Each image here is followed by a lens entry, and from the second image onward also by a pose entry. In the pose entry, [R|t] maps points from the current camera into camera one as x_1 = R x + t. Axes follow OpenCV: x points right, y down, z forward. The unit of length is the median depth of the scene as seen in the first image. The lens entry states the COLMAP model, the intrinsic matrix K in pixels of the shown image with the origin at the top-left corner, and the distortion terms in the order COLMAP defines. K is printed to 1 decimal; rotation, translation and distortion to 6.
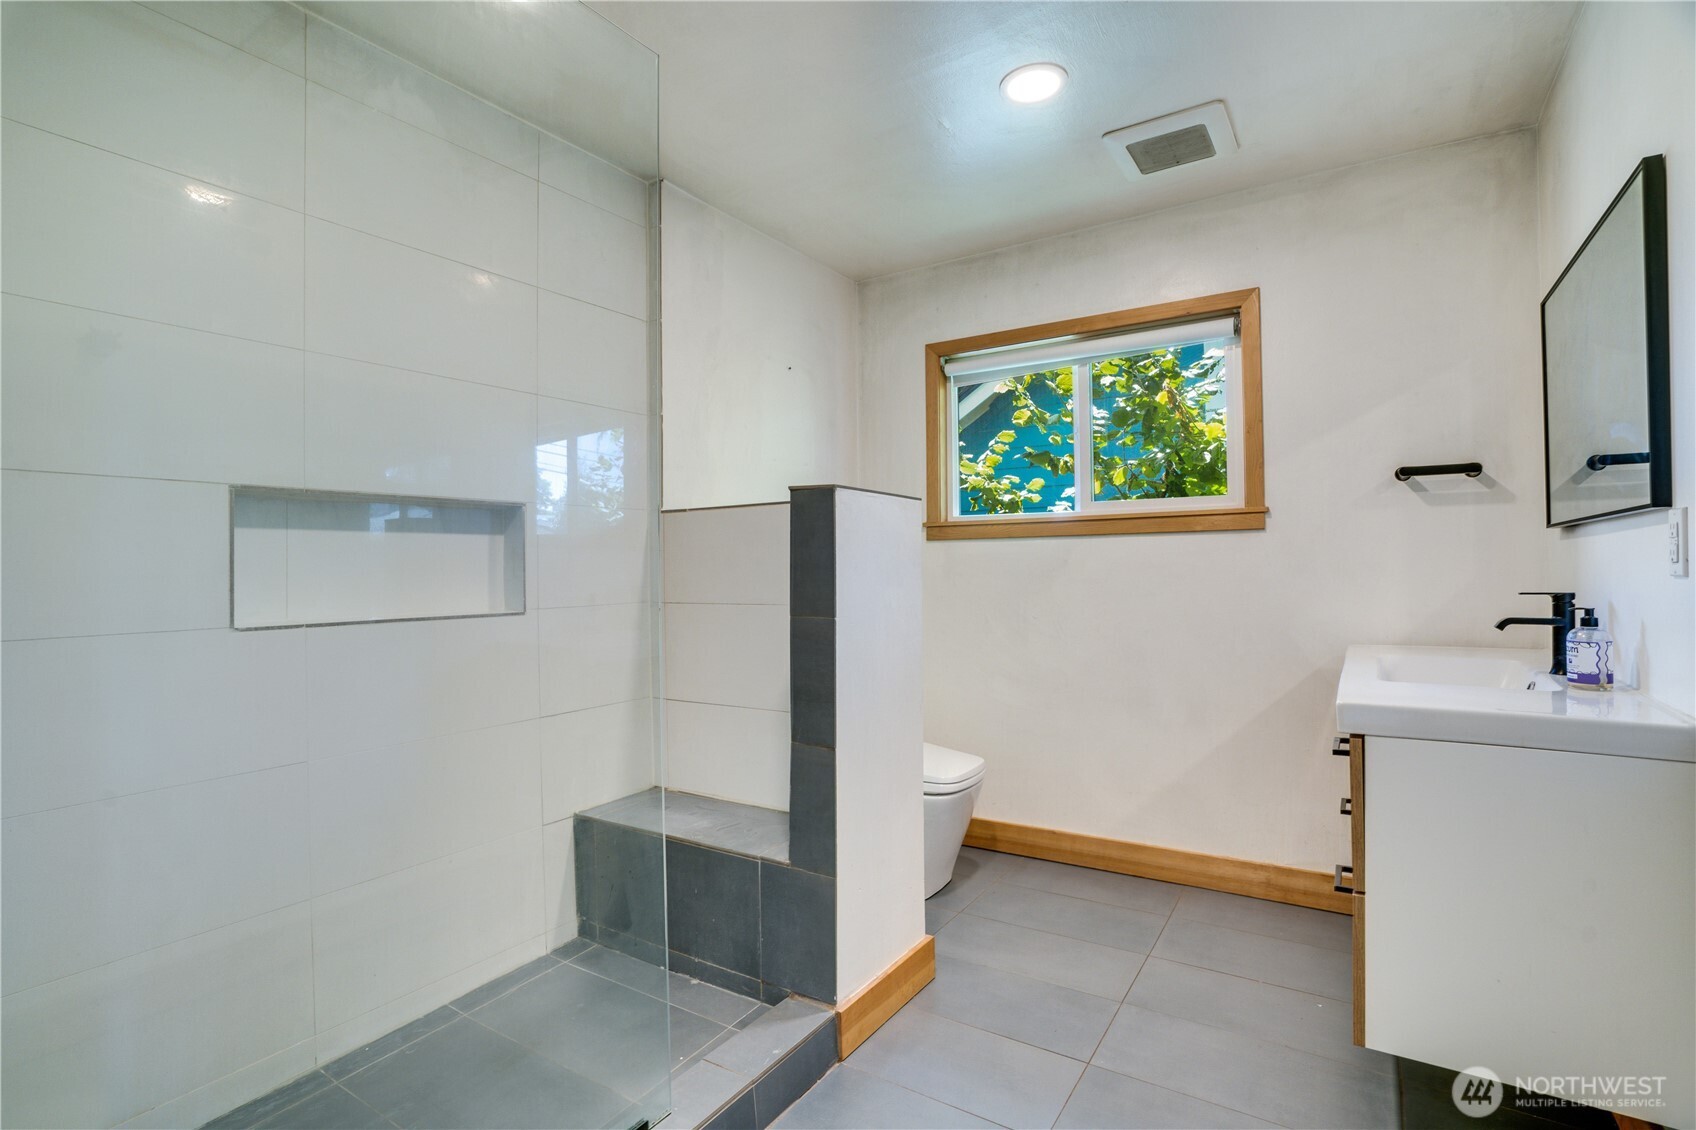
lens RADIAL K [[786.7, 0, 846.4], [0, 786.7, 564.6], [0, 0, 1]] dist [-0.049274, 0.016859]
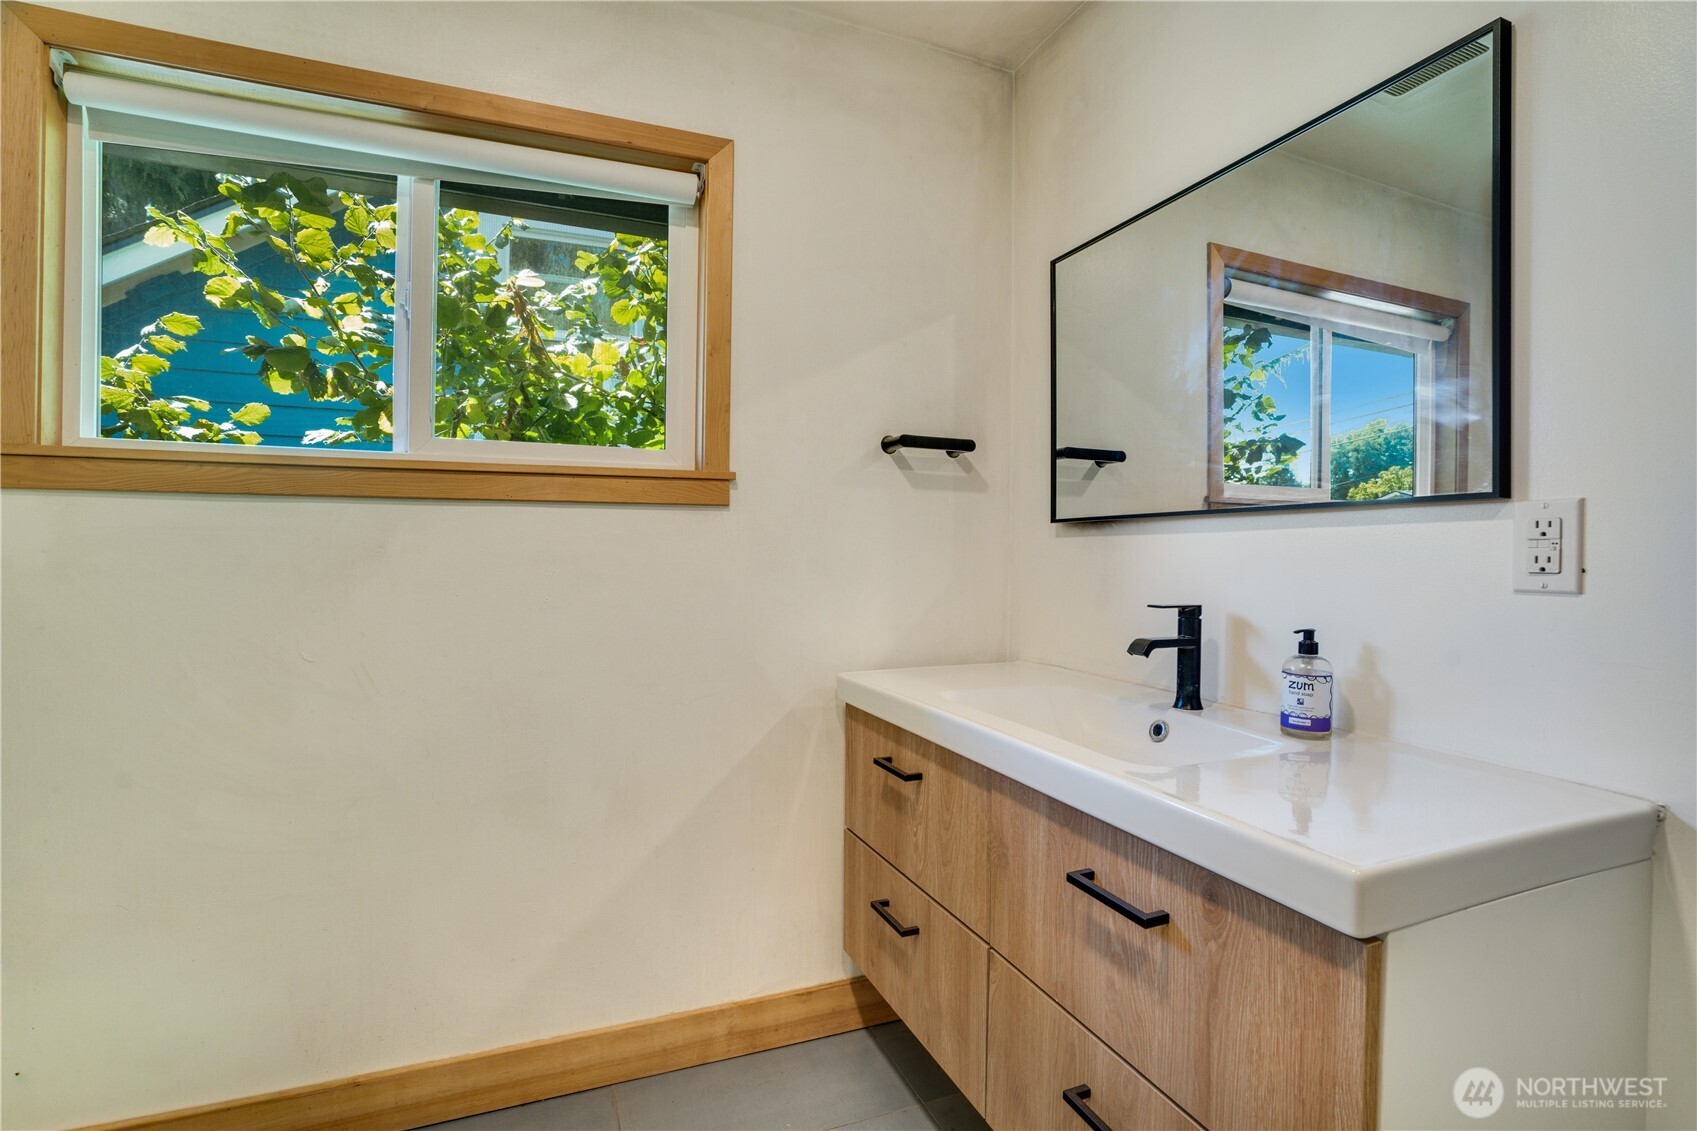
lens RADIAL K [[787.1, 0, 834.9], [0, 787.1, 561.5], [0, 0, 1]] dist [-0.049274, 0.016859]
pose [[0.580097, 0.009721, 0.814489, 0.045781], [-0.020218, 0.999793, 0.002467, -0.001613], [-0.814297, -0.017899, 0.580173, 0.534927]]
